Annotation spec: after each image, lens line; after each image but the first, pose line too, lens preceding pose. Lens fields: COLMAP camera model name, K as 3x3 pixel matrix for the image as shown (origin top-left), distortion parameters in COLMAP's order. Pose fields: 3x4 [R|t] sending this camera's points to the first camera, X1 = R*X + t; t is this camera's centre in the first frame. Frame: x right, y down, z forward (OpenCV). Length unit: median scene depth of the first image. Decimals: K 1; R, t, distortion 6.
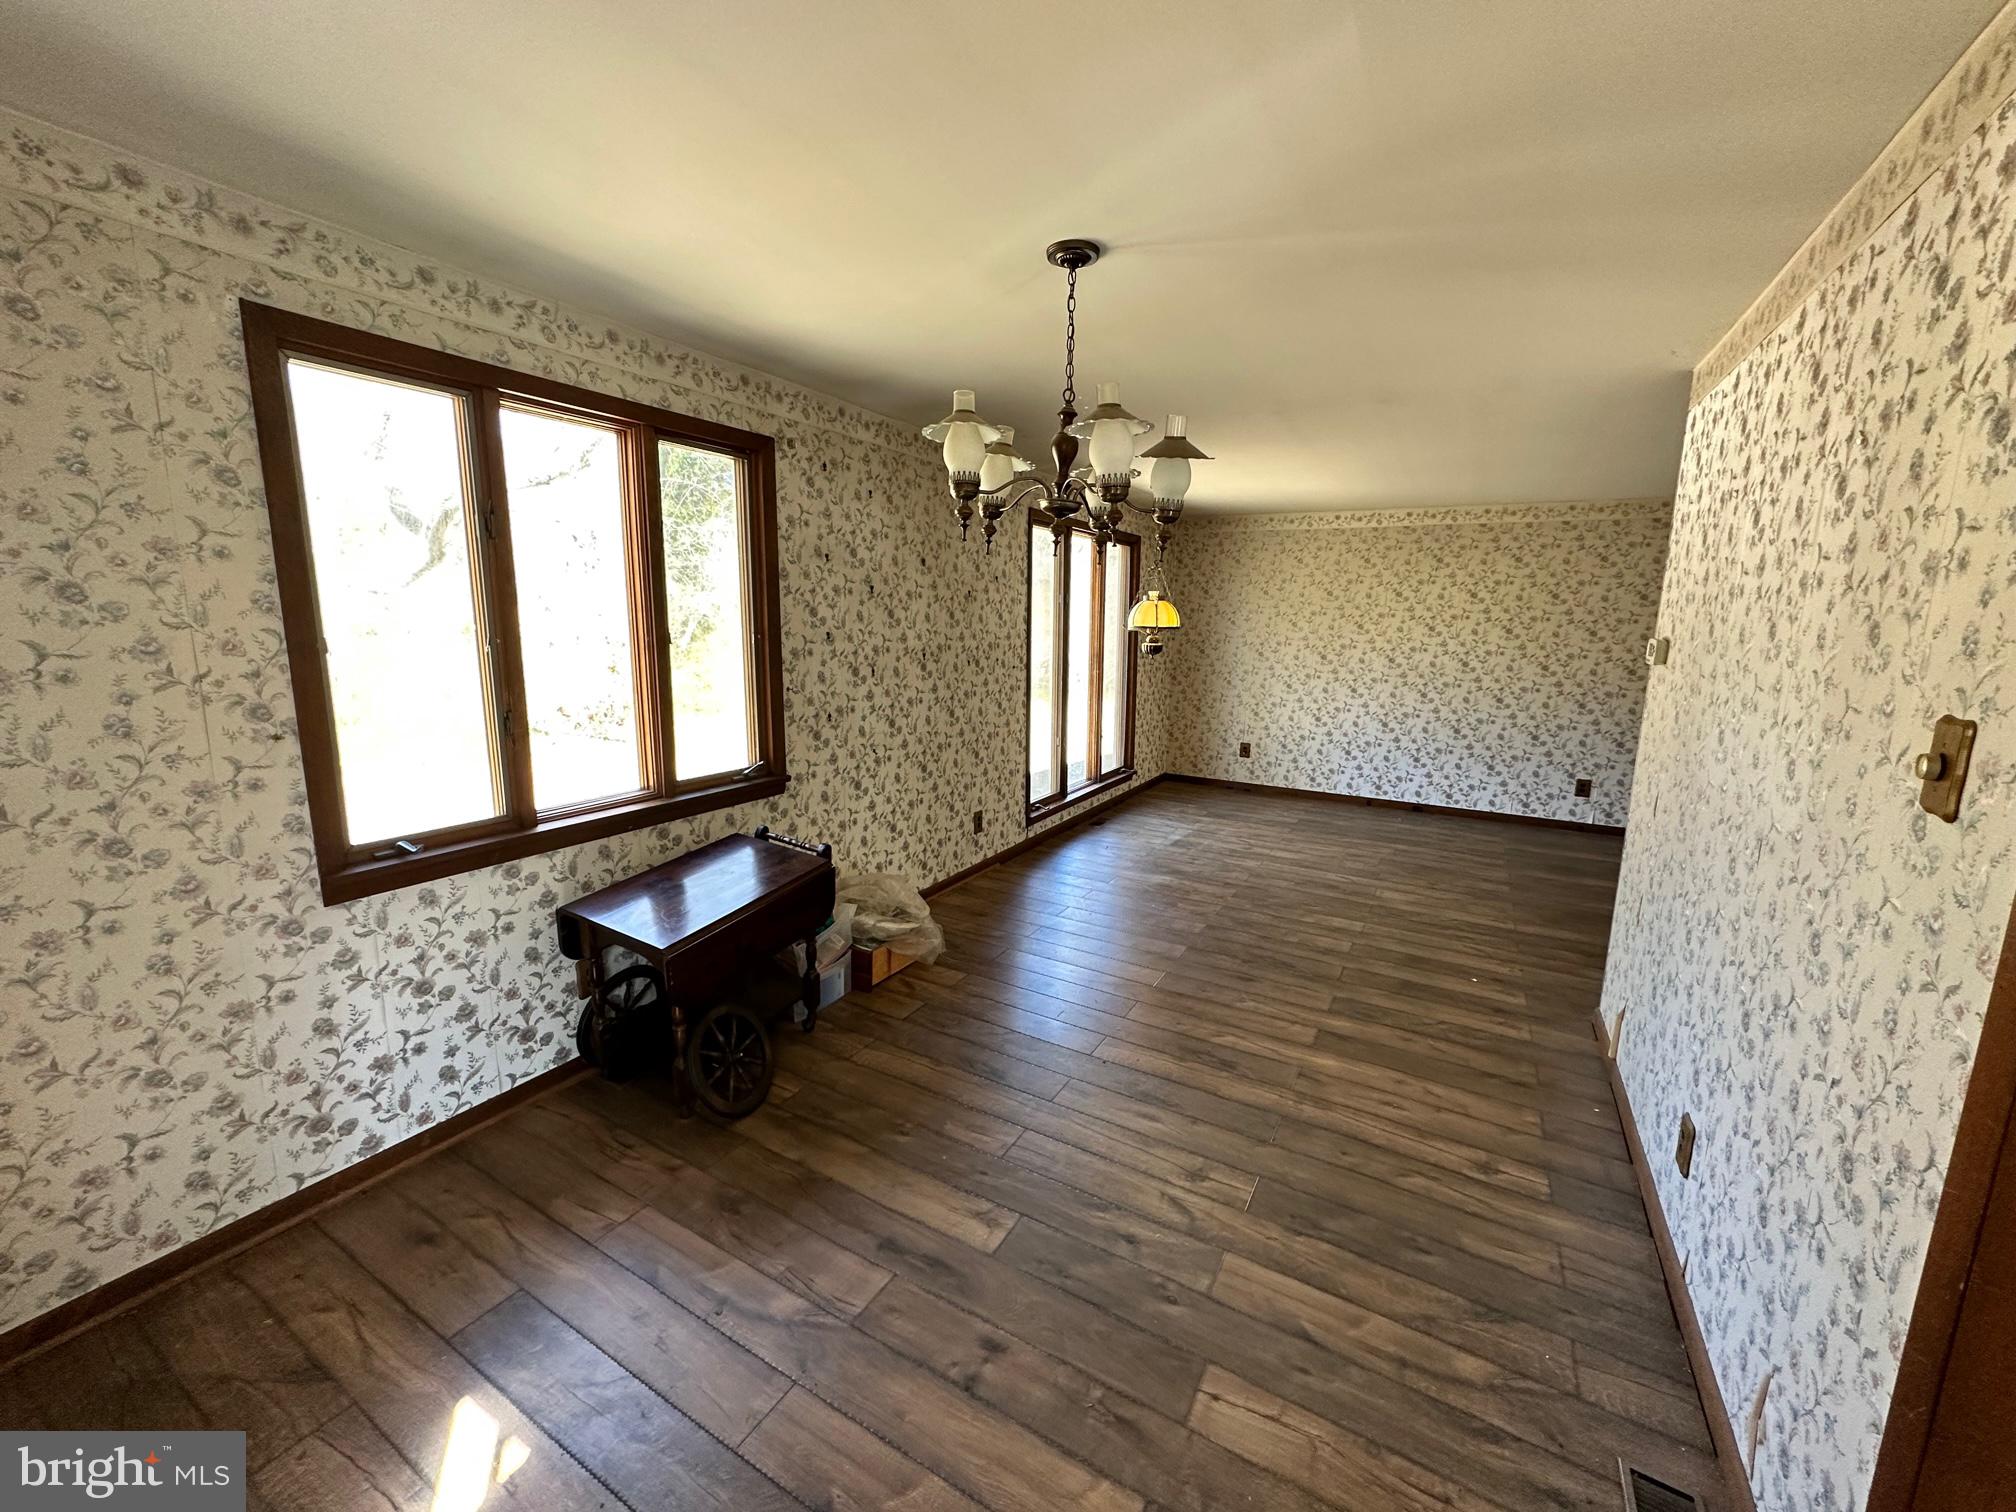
lens RADIAL K [[798.8, 0, 1008.0], [0, 798.8, 756.0], [0, 0, 1]] dist [-0.004729, -0.000323]
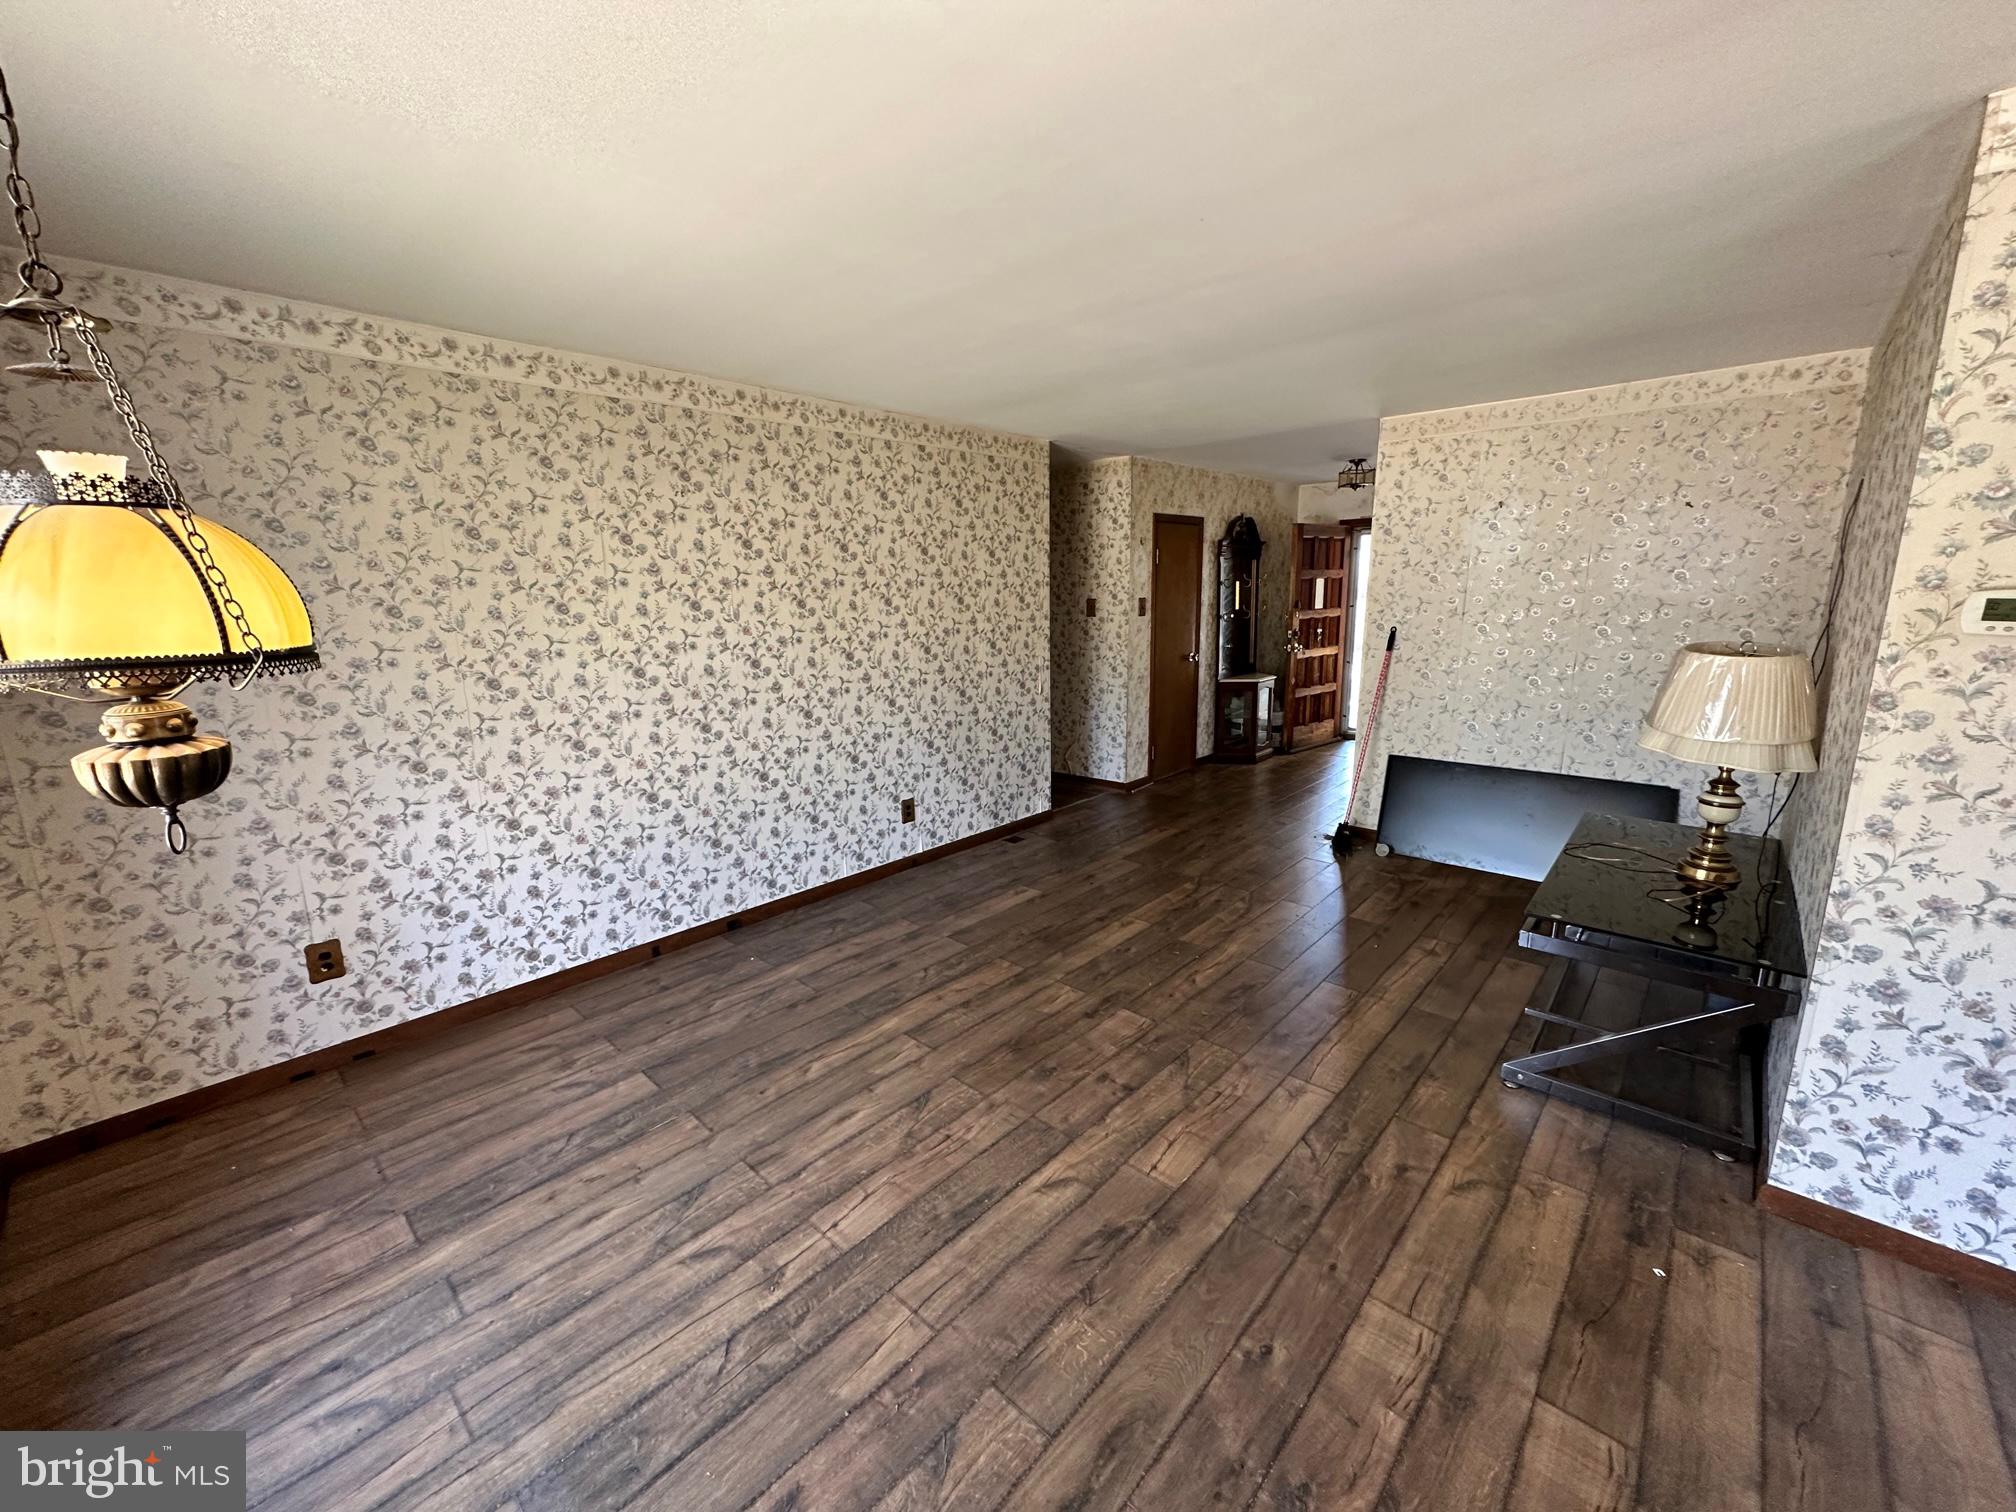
lens RADIAL K [[798.8, 0, 1008.0], [0, 798.8, 756.0], [0, 0, 1]] dist [-0.004729, -0.000323]
pose [[0.218806, -0.221711, 0.950246, 0.045985], [0.192892, 0.964455, 0.180610, -0.124245], [-0.956513, 0.143776, 0.253794, 0.708477]]
